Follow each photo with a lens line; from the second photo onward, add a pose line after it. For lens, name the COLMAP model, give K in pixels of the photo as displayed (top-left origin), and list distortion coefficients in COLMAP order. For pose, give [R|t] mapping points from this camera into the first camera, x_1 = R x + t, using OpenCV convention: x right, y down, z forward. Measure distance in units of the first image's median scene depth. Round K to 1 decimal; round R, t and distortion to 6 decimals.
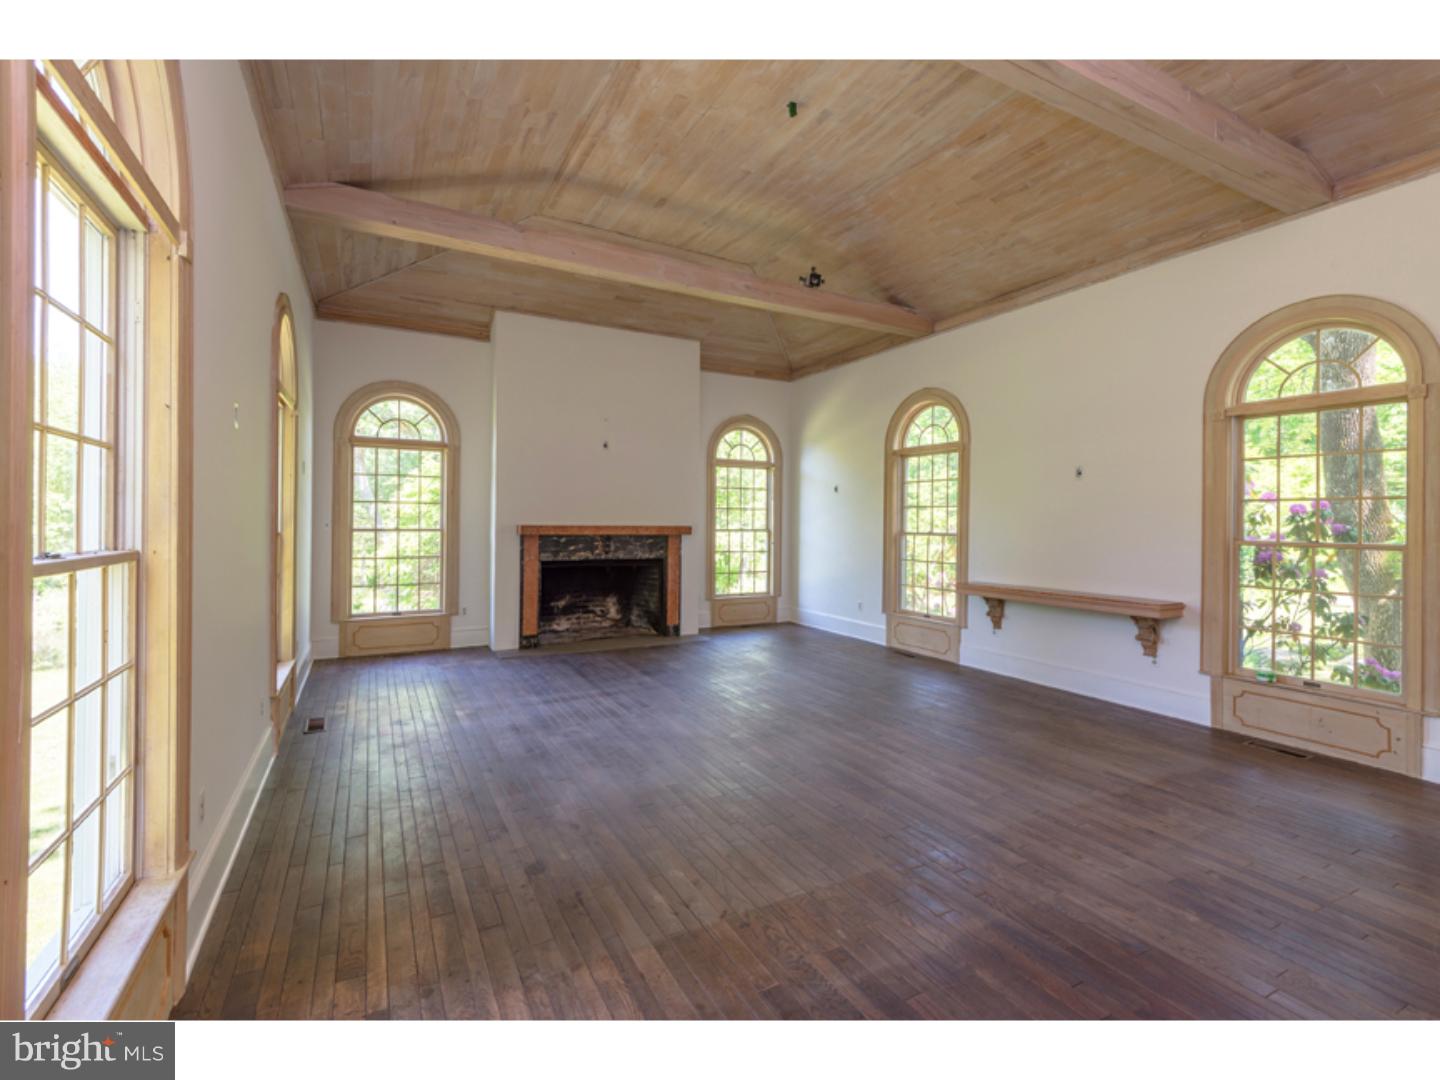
lens RADIAL K [[663.2, 0, 720.8], [0, 663.2, 522.8], [0, 0, 1]] dist [0.000021, -0.000031]
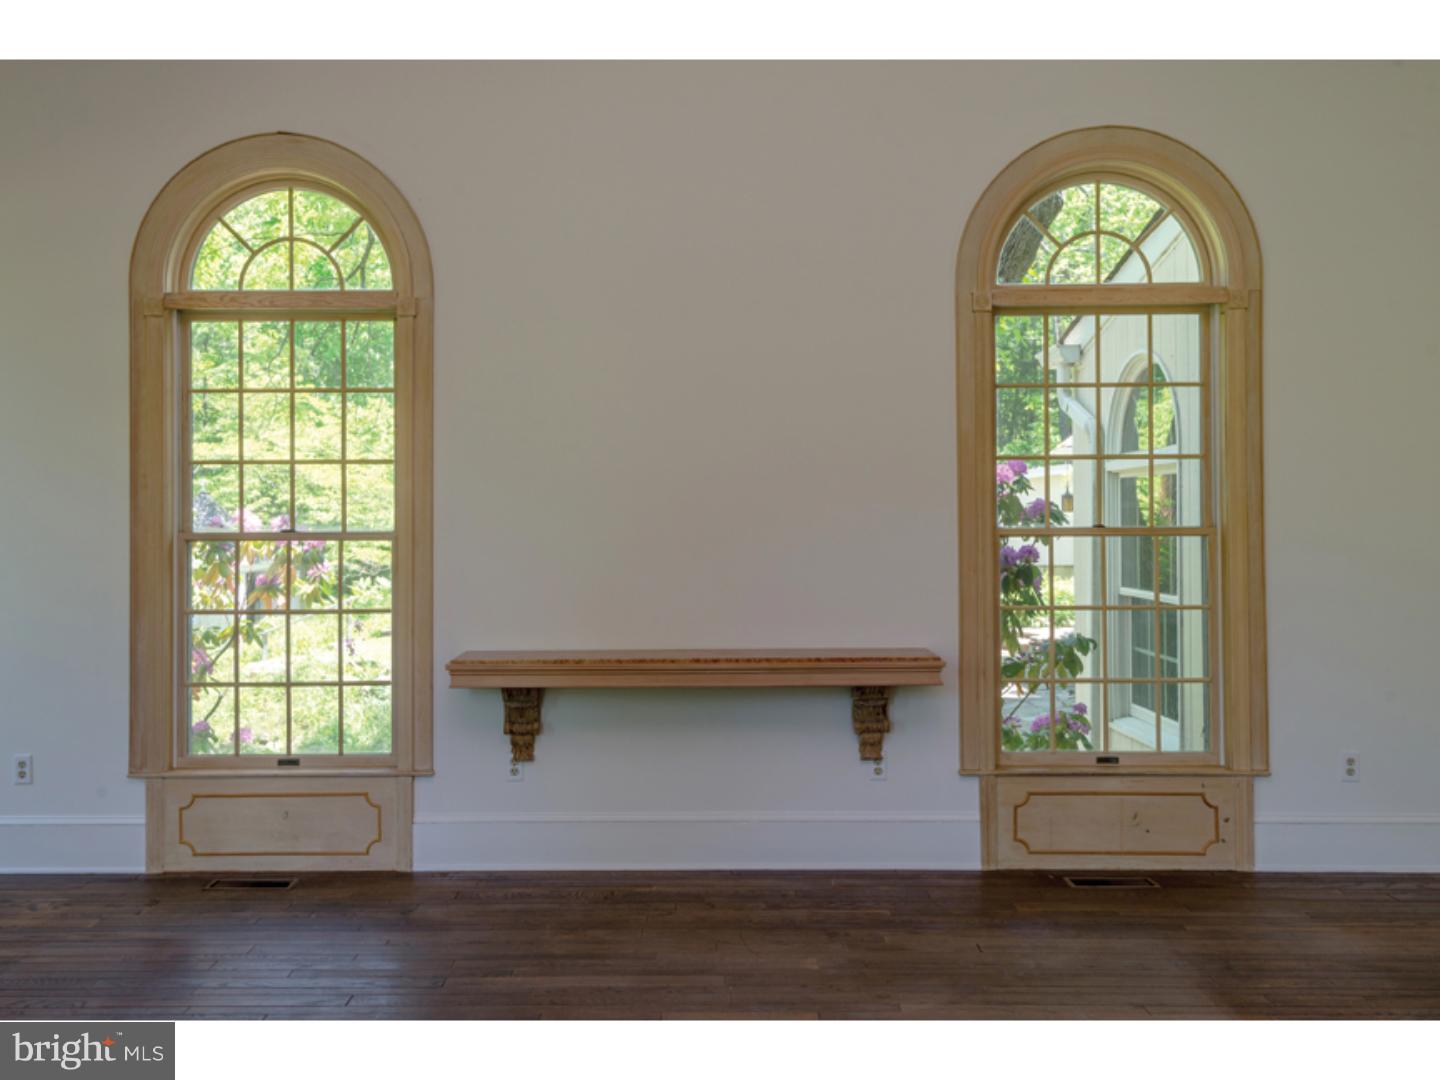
lens RADIAL K [[1350.8, 0, 720.0], [0, 1350.8, 489.1], [0, 0, 1]] dist [0.027249, 0.006445]
pose [[0.476725, -0.003266, 0.879046, -0.251157], [0.011804, 0.999927, -0.002687, -0.004170], [-0.878973, 0.011658, 0.476729, 0.481616]]
